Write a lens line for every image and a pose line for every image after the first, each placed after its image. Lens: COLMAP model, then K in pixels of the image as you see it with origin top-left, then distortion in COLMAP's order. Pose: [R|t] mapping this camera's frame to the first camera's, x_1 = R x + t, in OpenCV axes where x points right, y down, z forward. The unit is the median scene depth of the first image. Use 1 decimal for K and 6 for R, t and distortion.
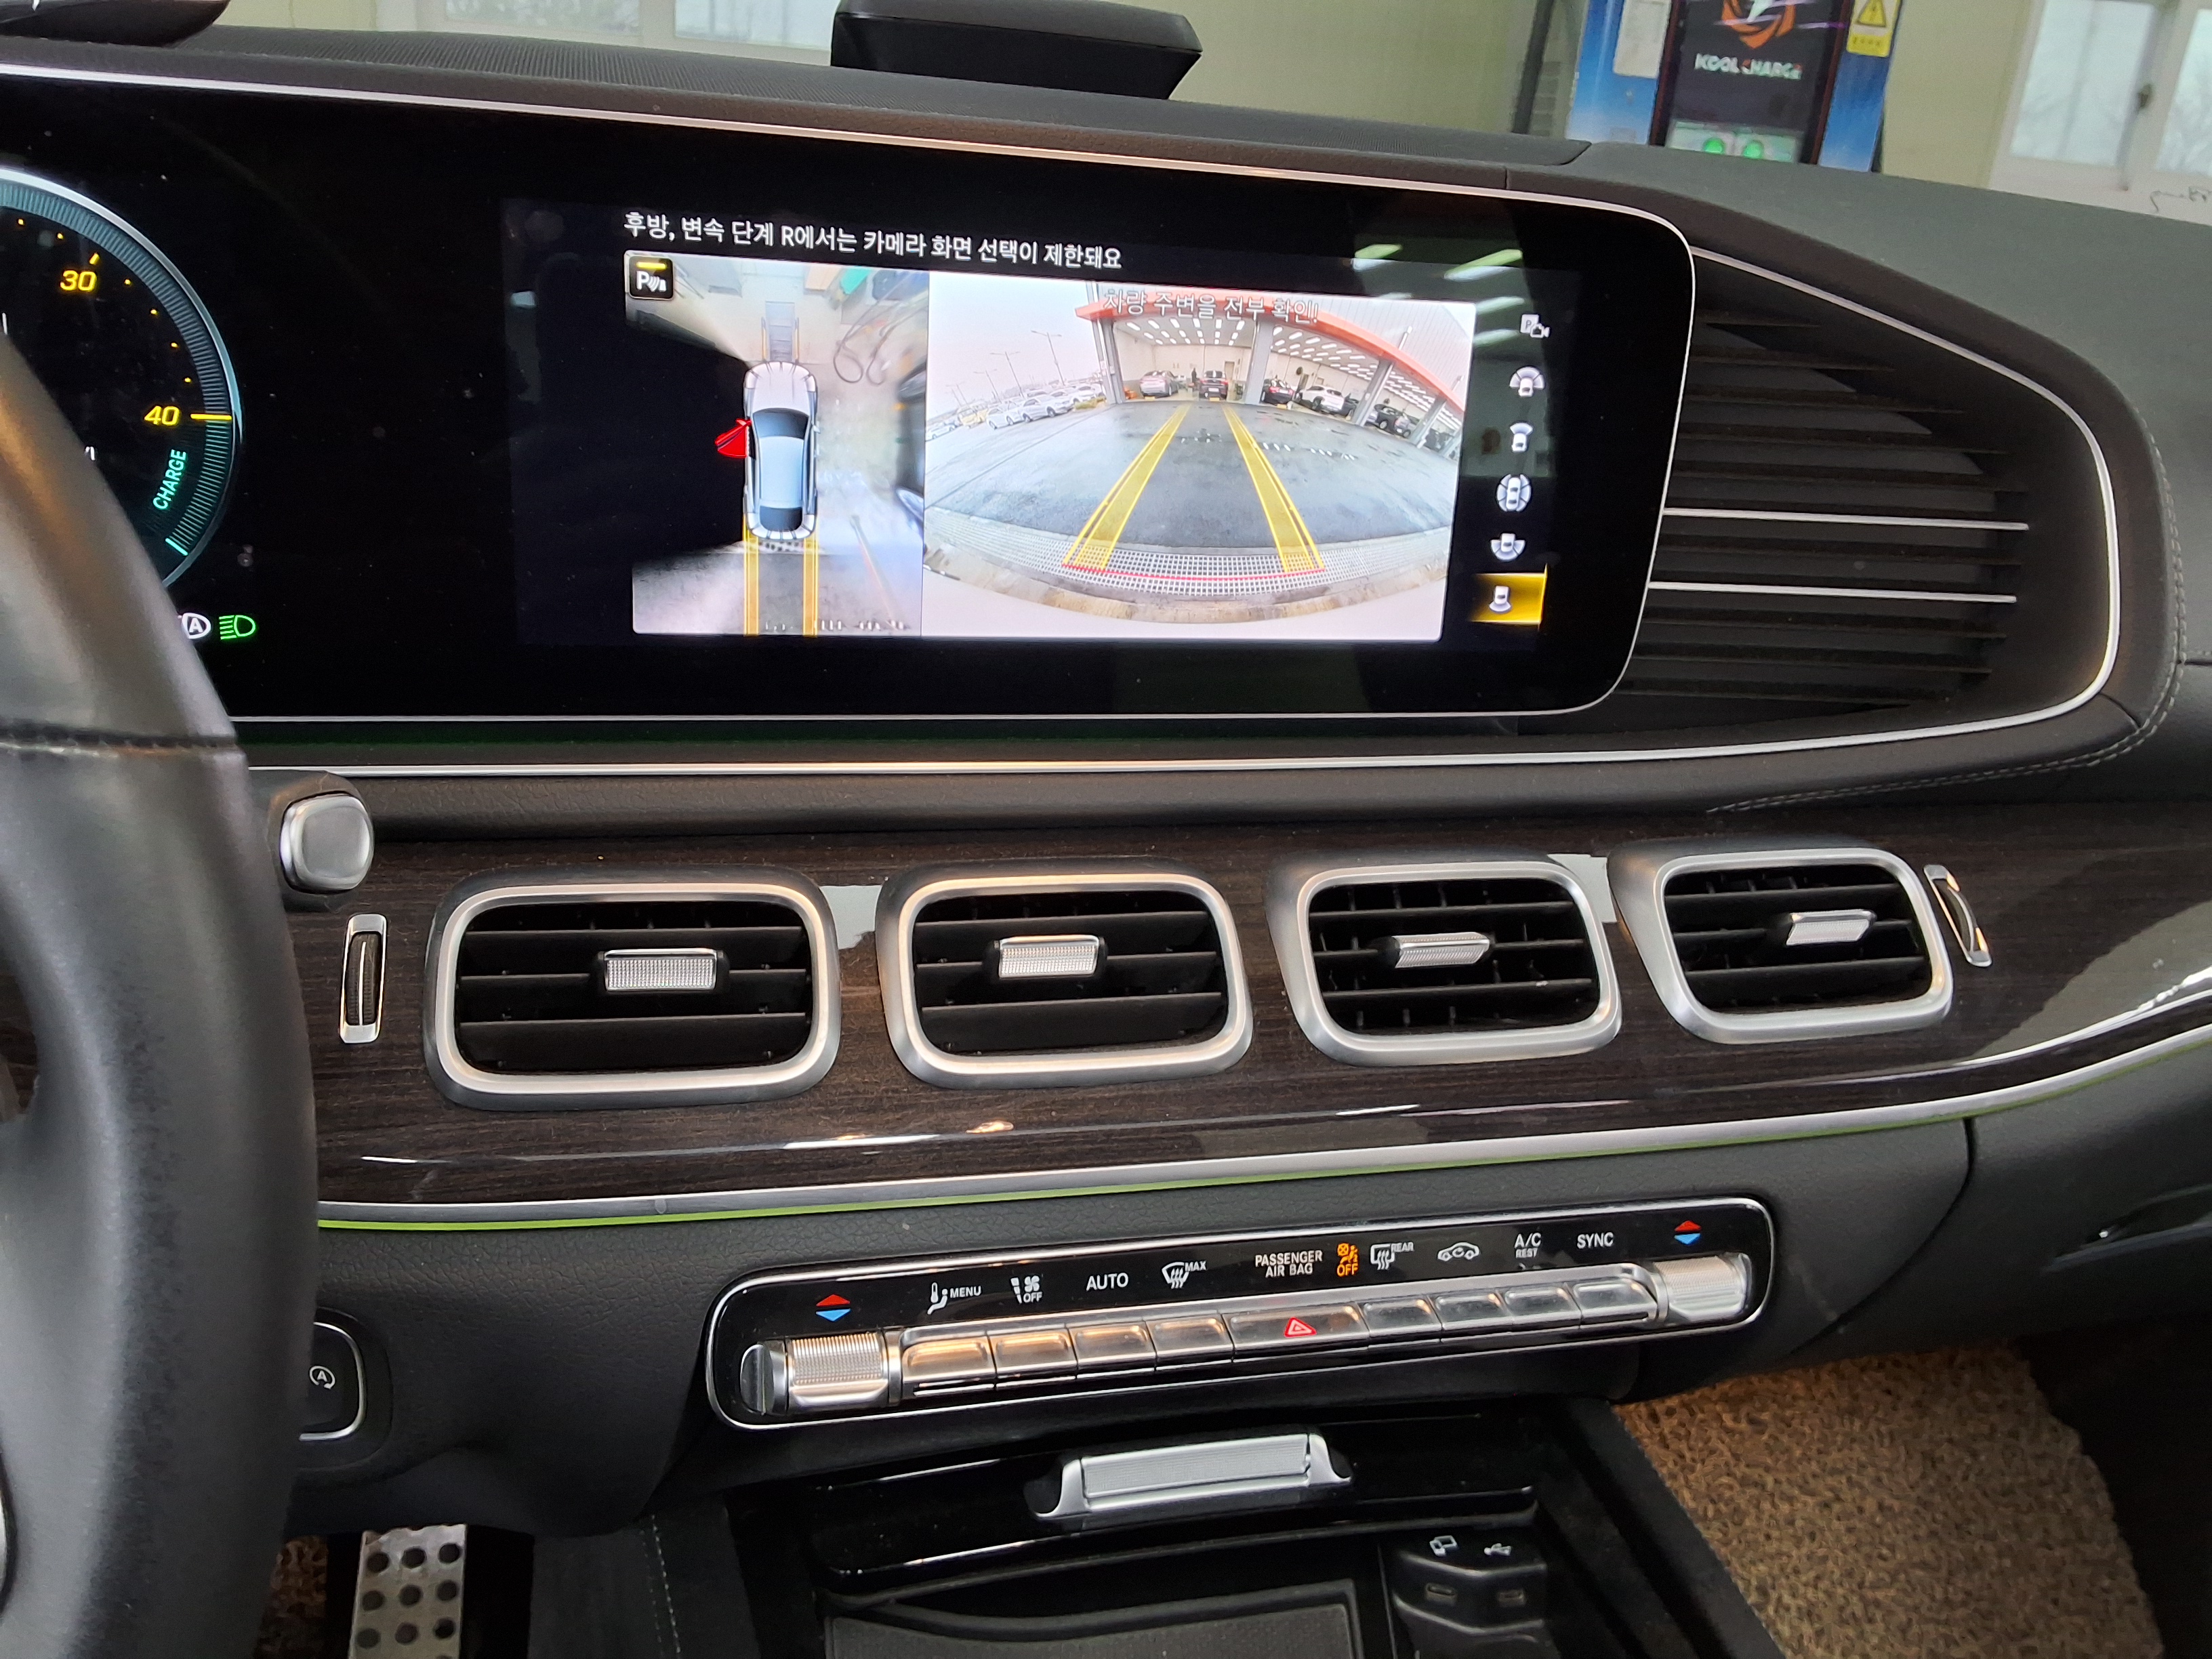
lens RADIAL K [[1768.9, 0, 1101.2], [0, 1768.9, 792.1], [0, 0, 1]] dist [0.023910, -0.043840]
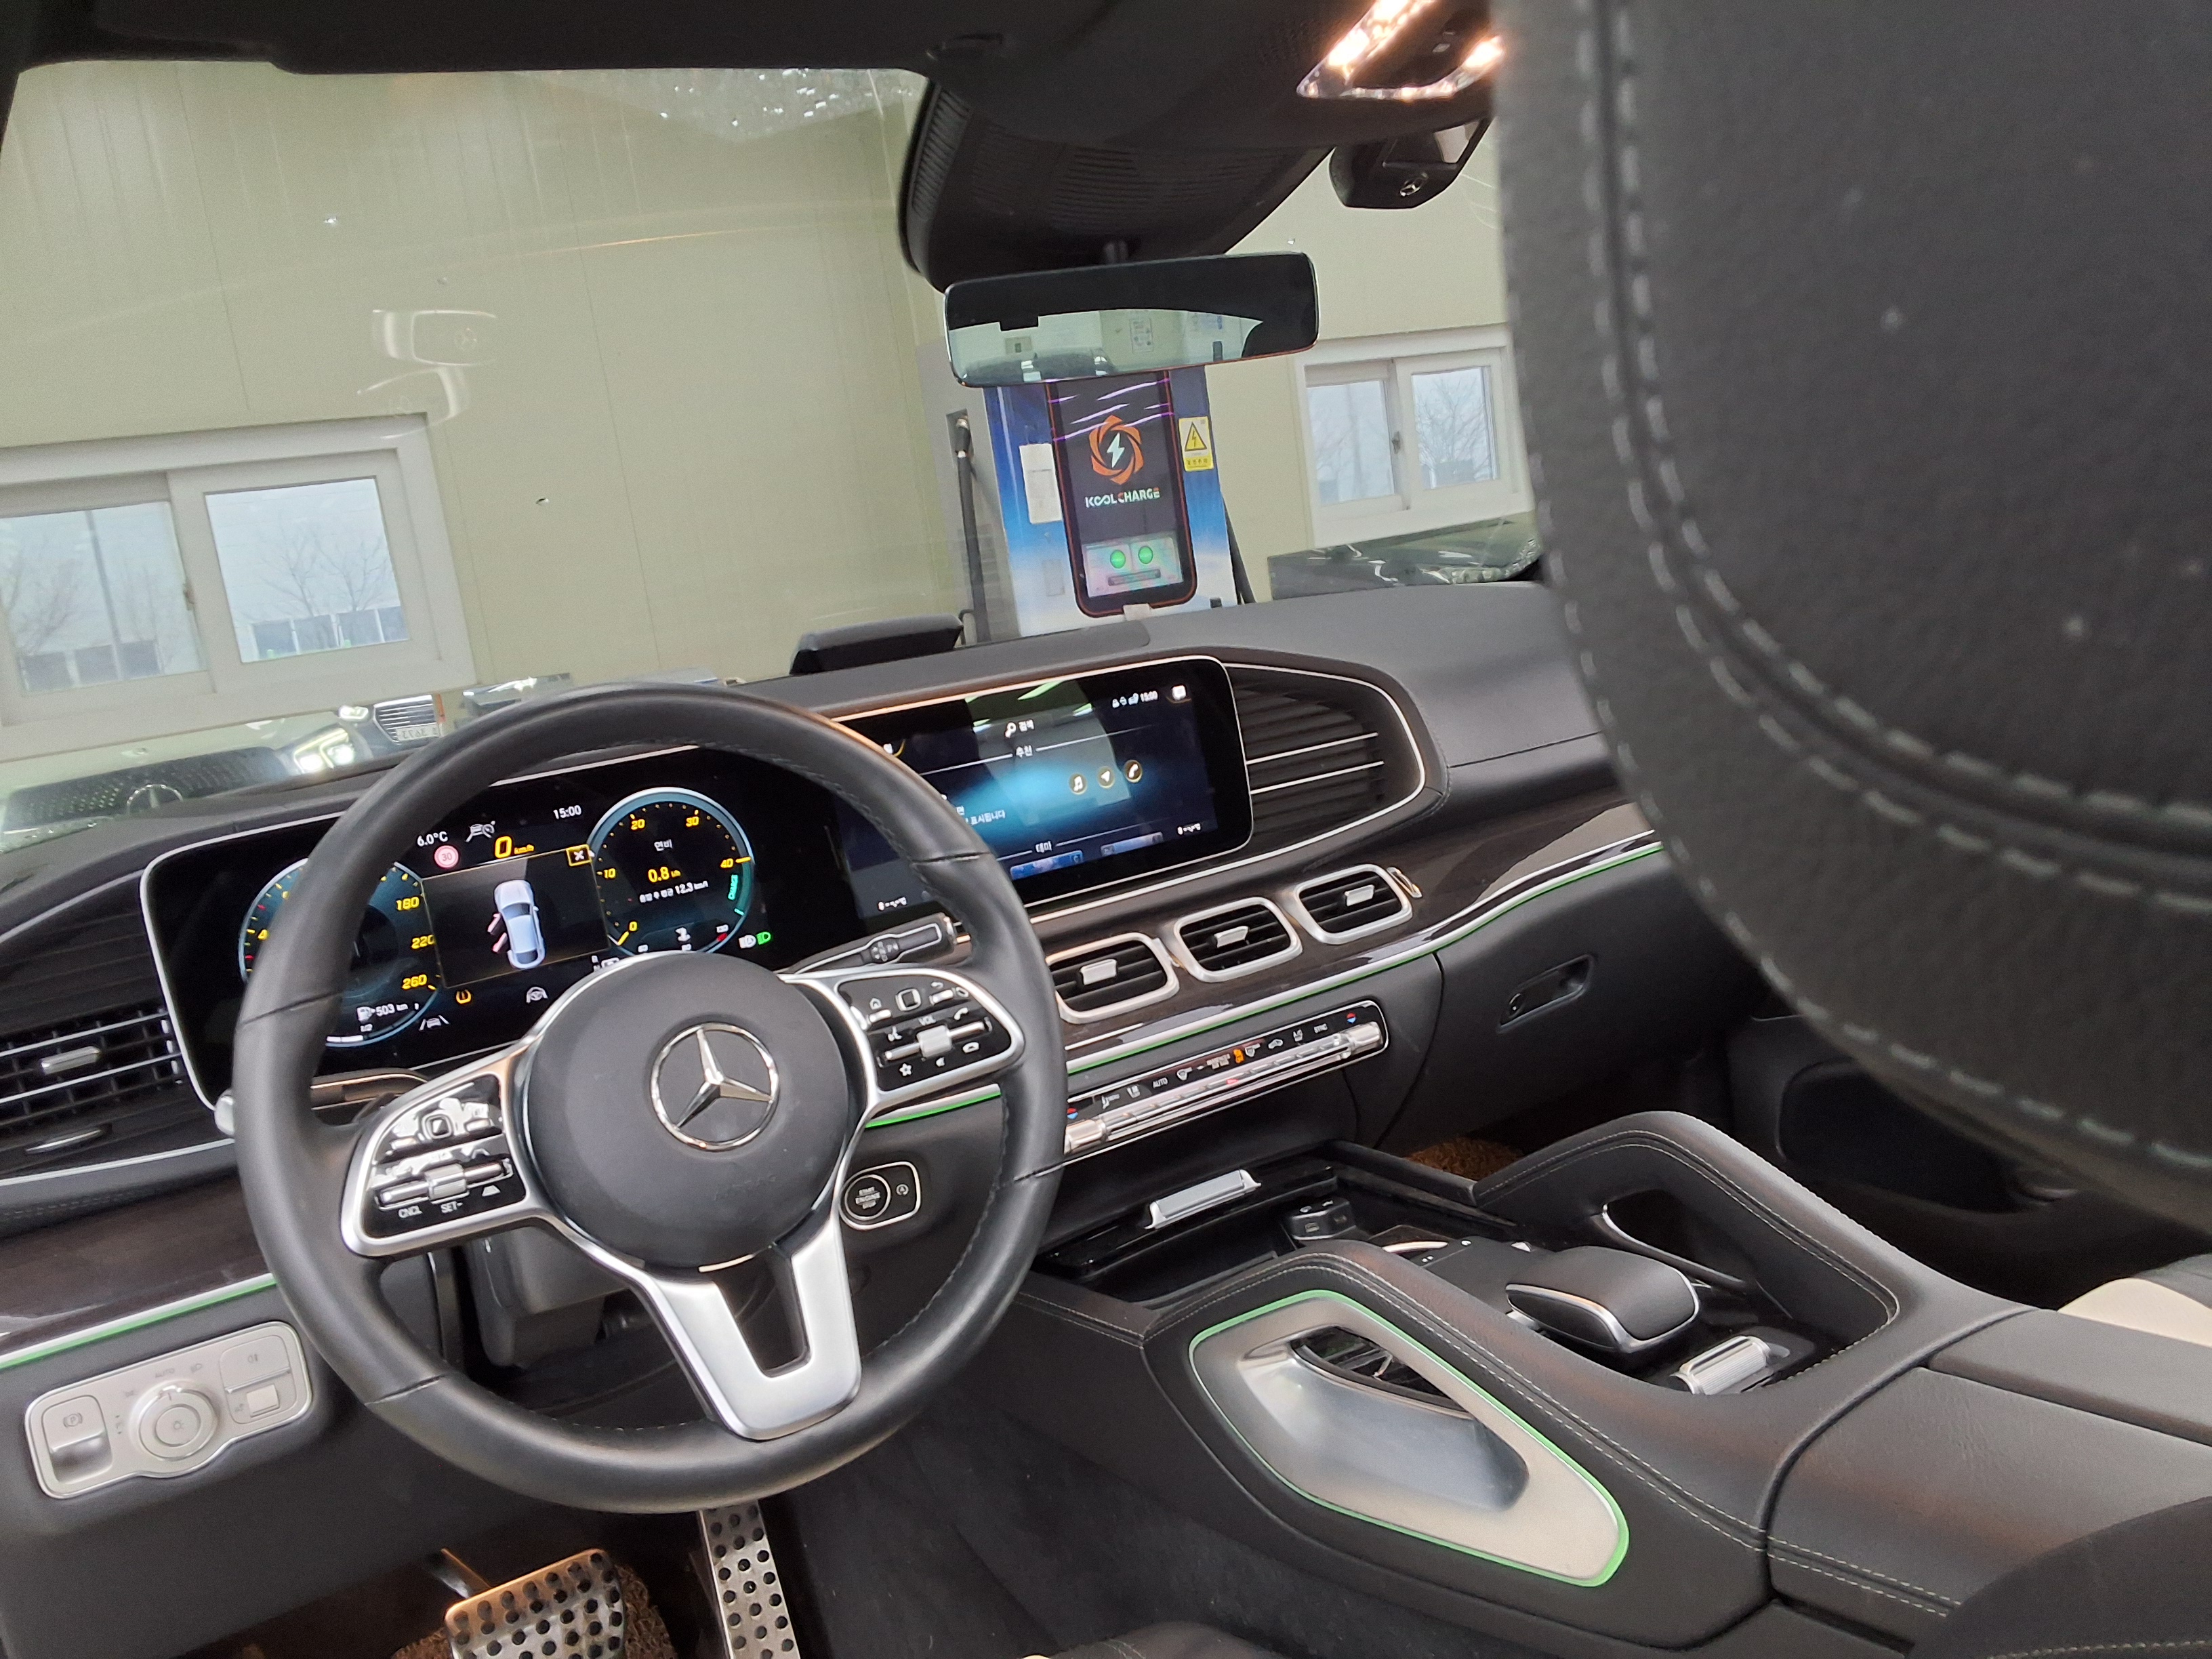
lens RADIAL K [[1768.9, 0, 1098.7], [0, 1768.9, 811.3], [0, 0, 1]] dist [0.023910, -0.043840]
pose [[0.924487, -0.255523, 0.282897, -0.640013], [0.312269, 0.933261, -0.177515, 0.301596], [-0.218658, 0.252451, 0.942580, -1.377011]]
